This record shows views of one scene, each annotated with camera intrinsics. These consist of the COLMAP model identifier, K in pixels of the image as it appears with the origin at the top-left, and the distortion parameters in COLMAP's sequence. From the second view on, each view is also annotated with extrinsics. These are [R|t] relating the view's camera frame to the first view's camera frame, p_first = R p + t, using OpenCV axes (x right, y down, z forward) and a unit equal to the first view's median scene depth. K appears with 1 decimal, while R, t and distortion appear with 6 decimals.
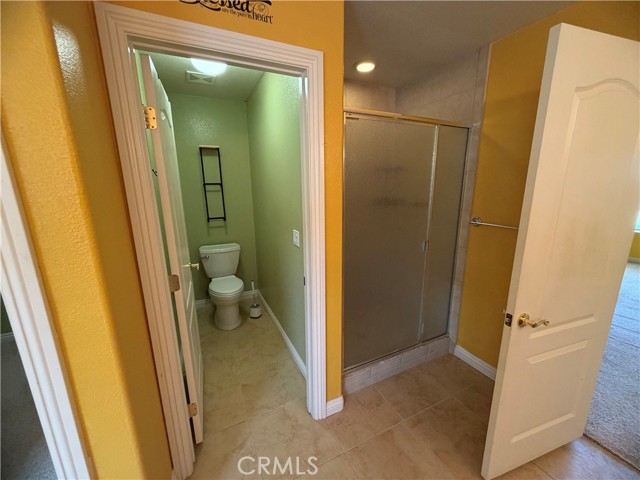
lens RADIAL K [[254.7, 0, 318.9], [0, 254.7, 241.5], [0, 0, 1]] dist [-0.000297, -0.000260]
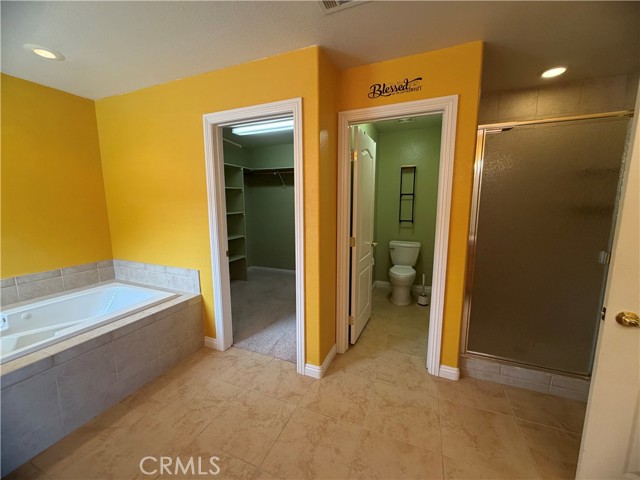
lens RADIAL K [[254.7, 0, 320.7], [0, 254.7, 240.3], [0, 0, 1]] dist [-0.000297, -0.000260]
pose [[0.669879, 0.114355, -0.733611, 0.404457], [-0.168021, 0.985783, 0.000239, 0.122956], [0.723209, 0.123102, 0.679570, -0.272071]]
